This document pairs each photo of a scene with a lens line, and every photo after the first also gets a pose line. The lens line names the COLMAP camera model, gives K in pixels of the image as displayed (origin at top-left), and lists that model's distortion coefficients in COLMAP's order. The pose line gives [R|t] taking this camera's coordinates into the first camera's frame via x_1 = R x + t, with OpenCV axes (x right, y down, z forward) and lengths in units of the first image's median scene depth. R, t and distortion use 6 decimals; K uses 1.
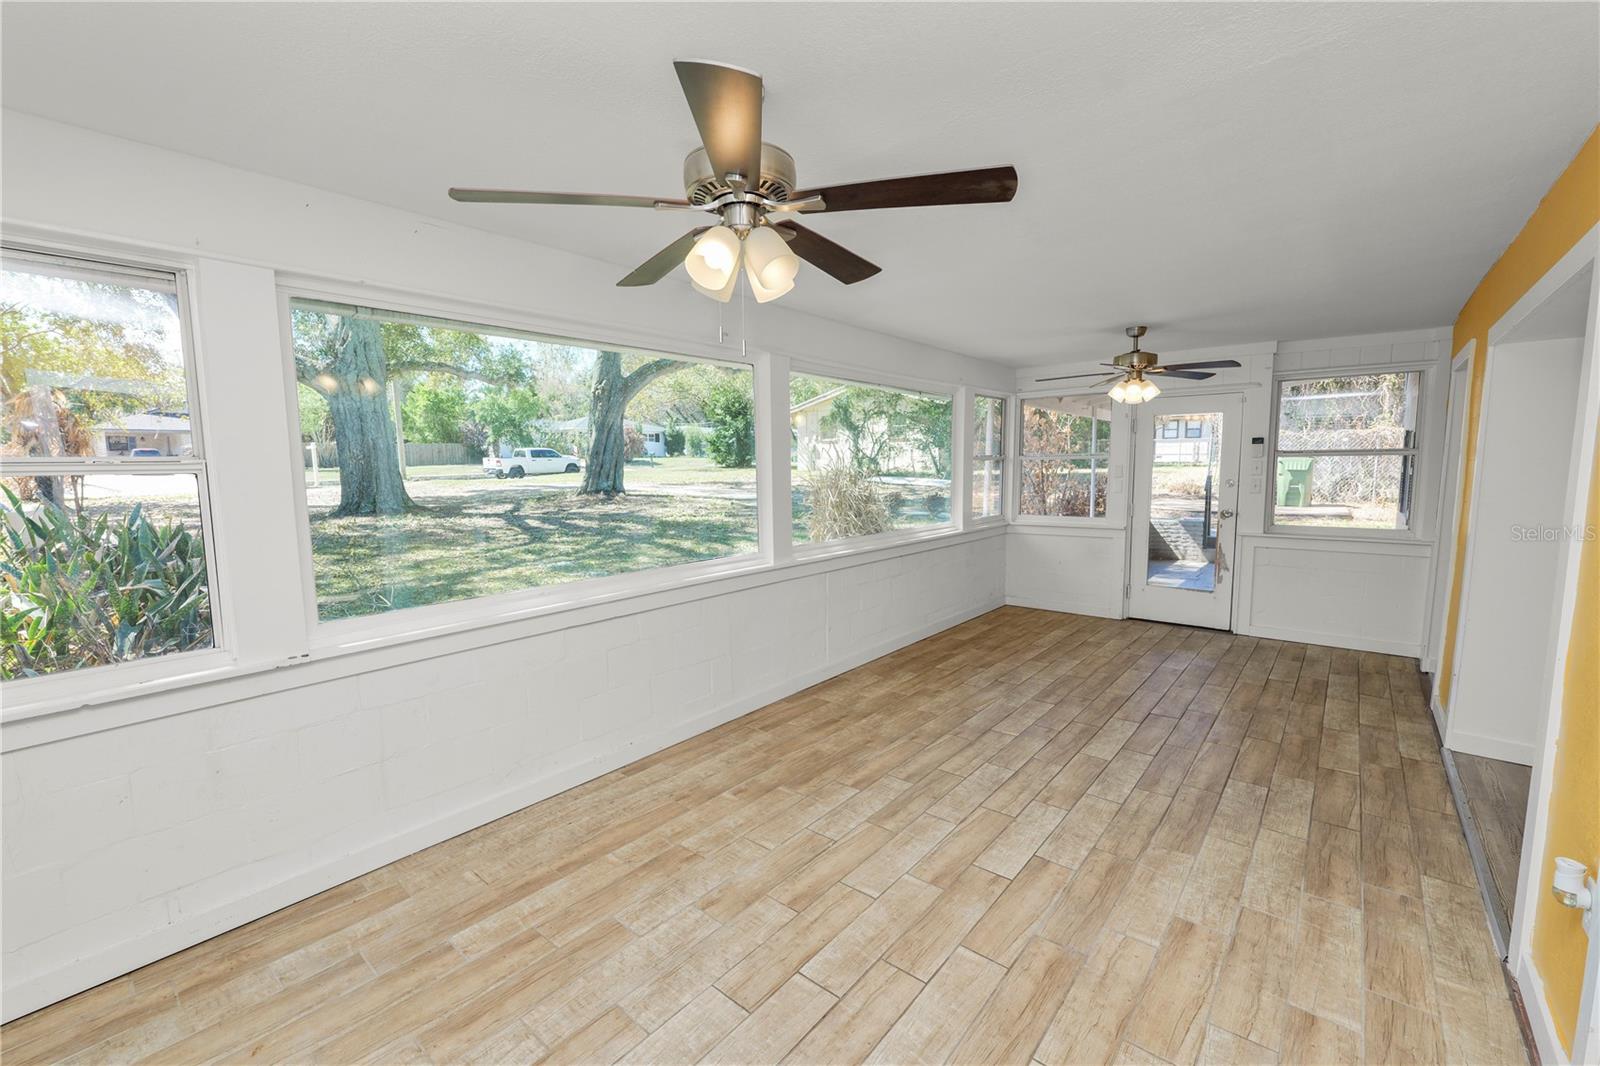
lens RADIAL K [[654.0, 0, 804.3], [0, 654.0, 526.7], [0, 0, 1]] dist [-0.011926, 0.001018]
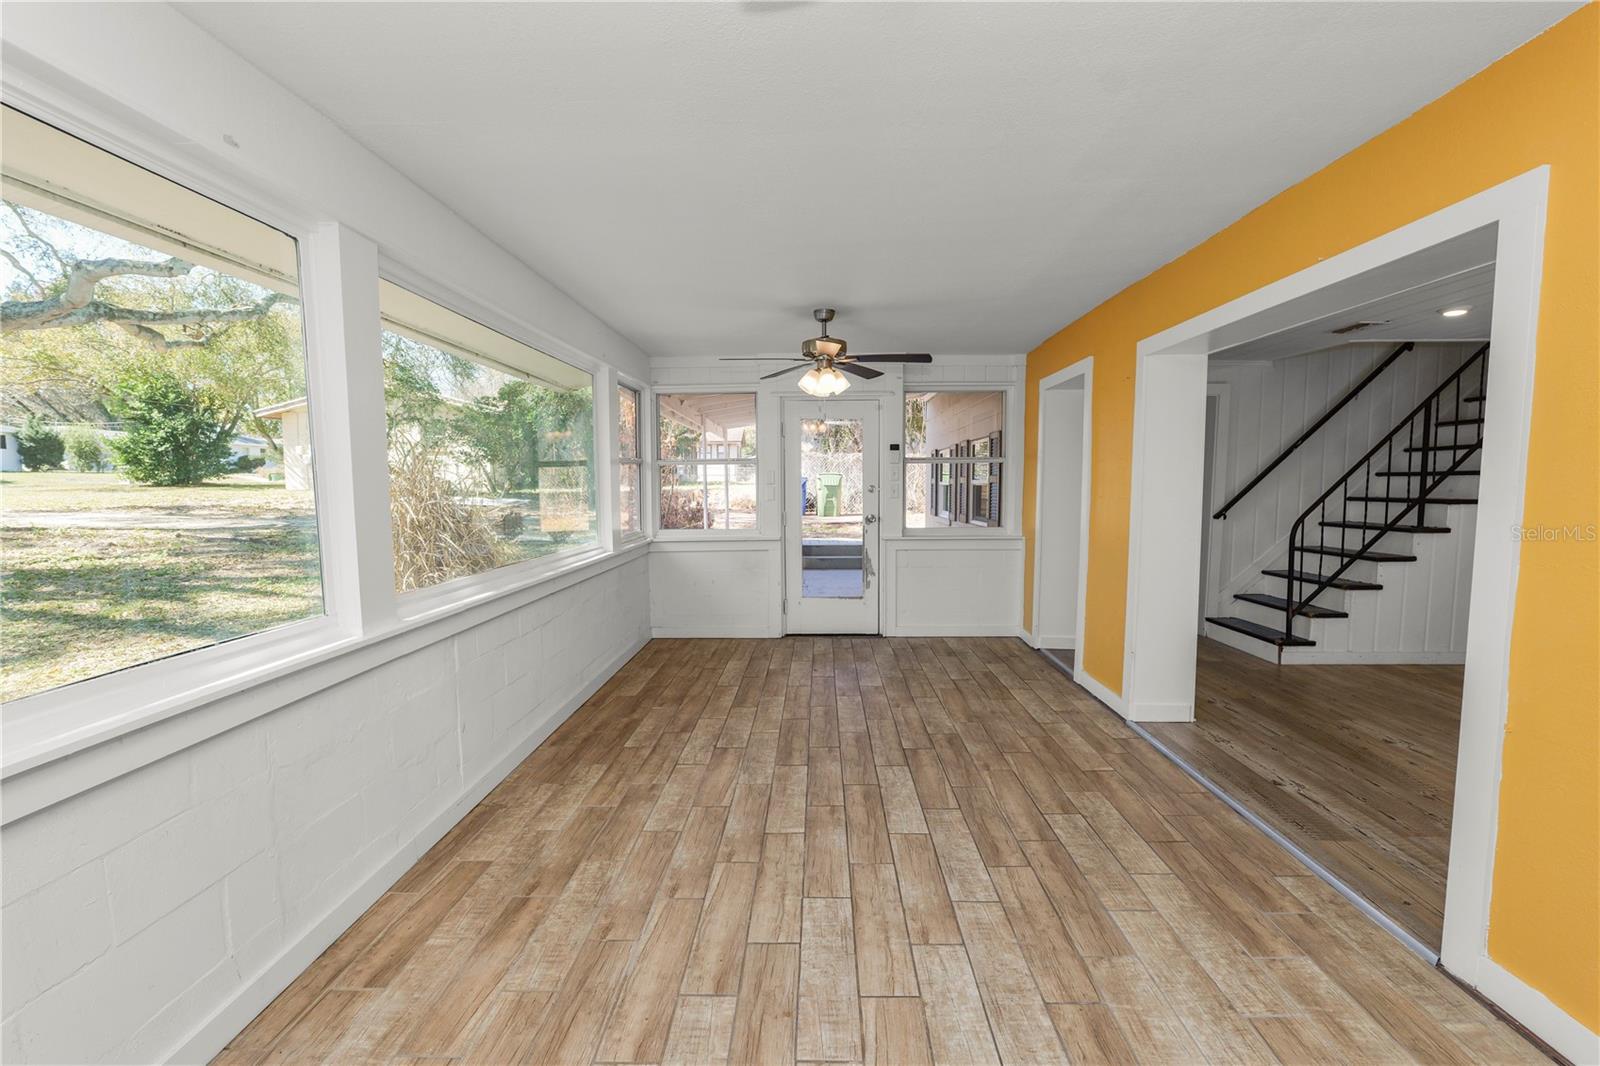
lens RADIAL K [[654.0, 0, 804.3], [0, 654.0, 526.7], [0, 0, 1]] dist [-0.011926, 0.001018]
pose [[0.781416, -0.037861, 0.622861, -0.081947], [0.057657, 0.998268, -0.011653, -0.002656], [-0.621342, 0.045018, 0.782245, 0.337152]]
